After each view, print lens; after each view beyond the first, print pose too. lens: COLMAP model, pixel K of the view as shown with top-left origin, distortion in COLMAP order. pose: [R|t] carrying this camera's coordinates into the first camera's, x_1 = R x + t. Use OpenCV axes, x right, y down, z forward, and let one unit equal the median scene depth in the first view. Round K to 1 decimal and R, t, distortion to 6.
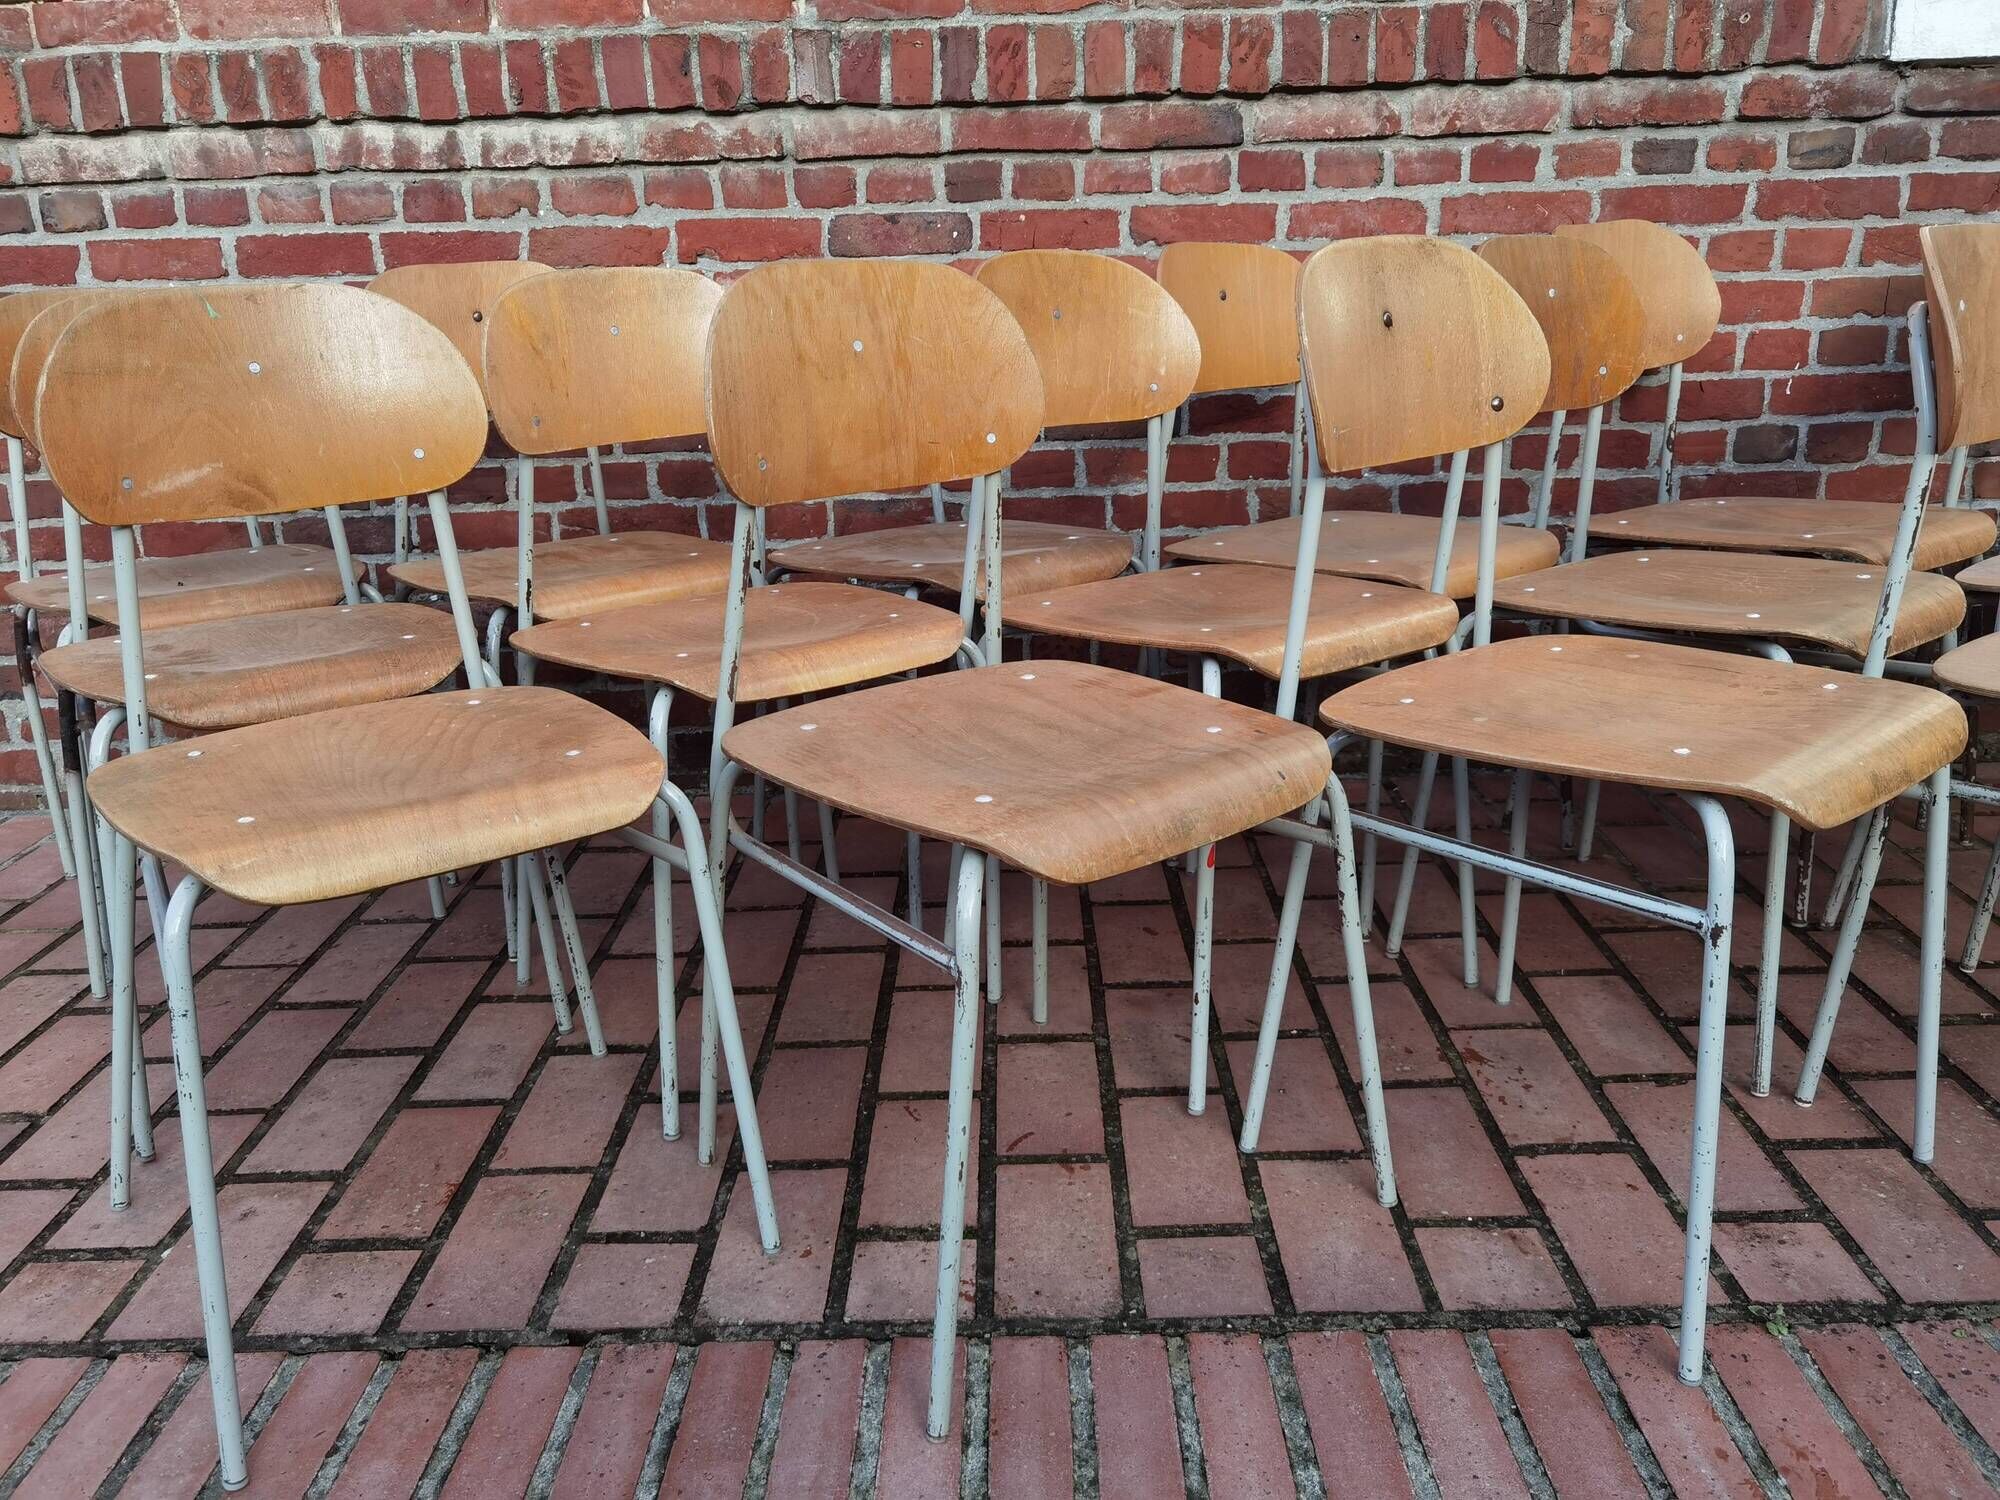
lens RADIAL K [[1584.2, 0, 999.4], [0, 1584.2, 728.6], [0, 0, 1]] dist [0.022455, -0.024641]
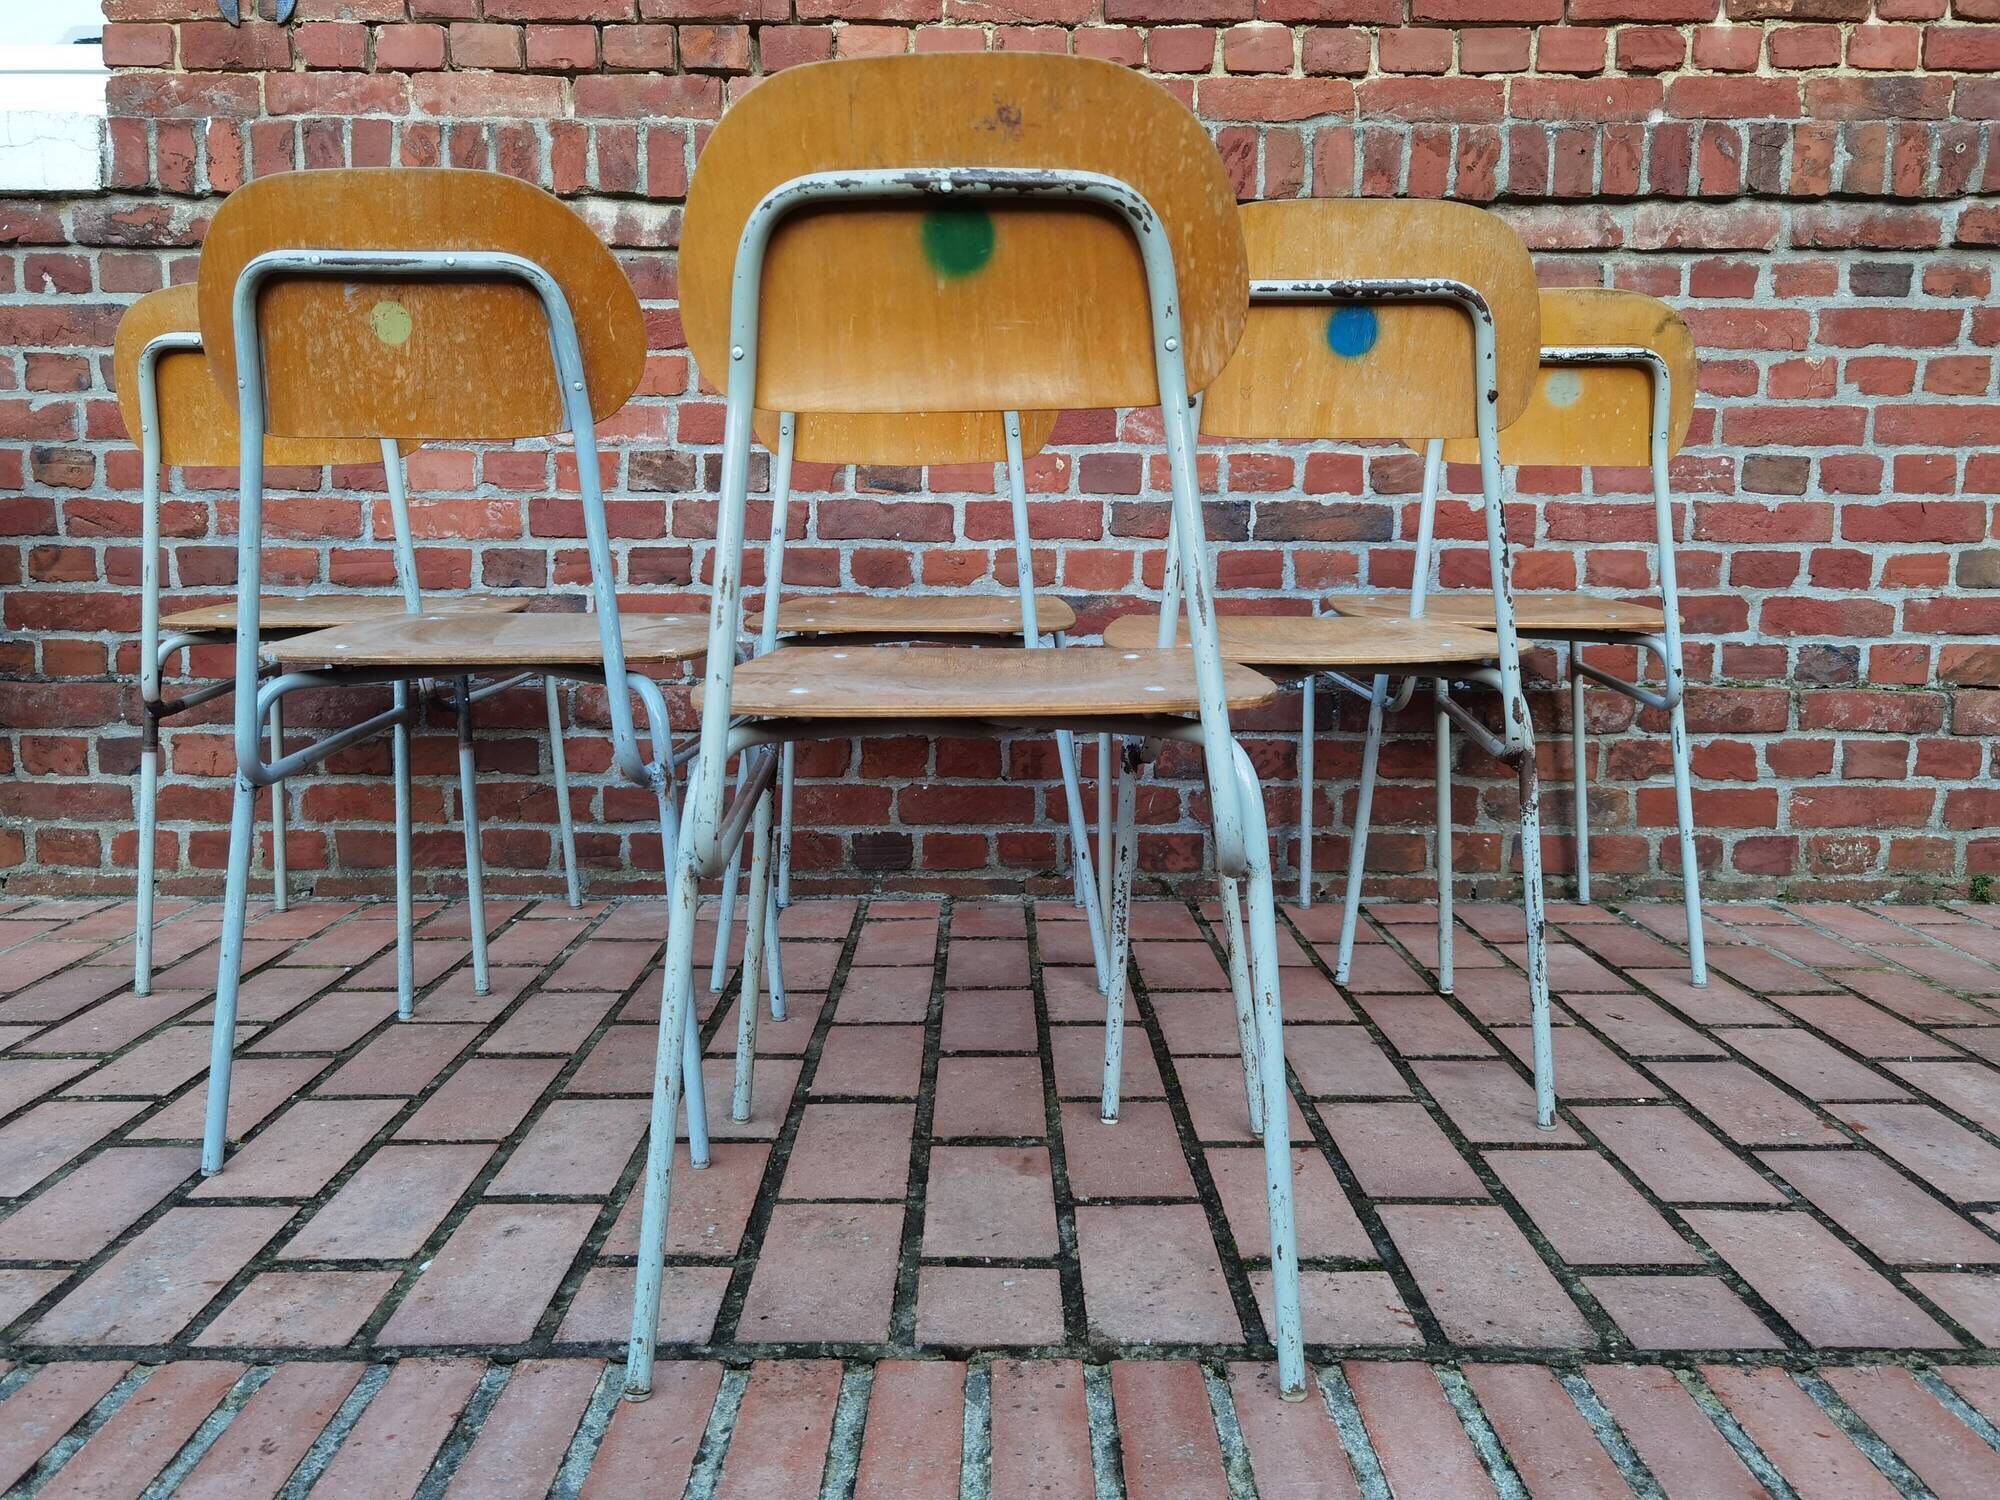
lens RADIAL K [[1584.2, 0, 985.6], [0, 1584.2, 740.5], [0, 0, 1]] dist [0.022455, -0.024641]
pose [[0.999272, 0.034479, 0.016330, -0.158817], [-0.031155, 0.984545, -0.172336, 0.121735], [-0.022020, 0.171702, 0.984903, 0.072654]]
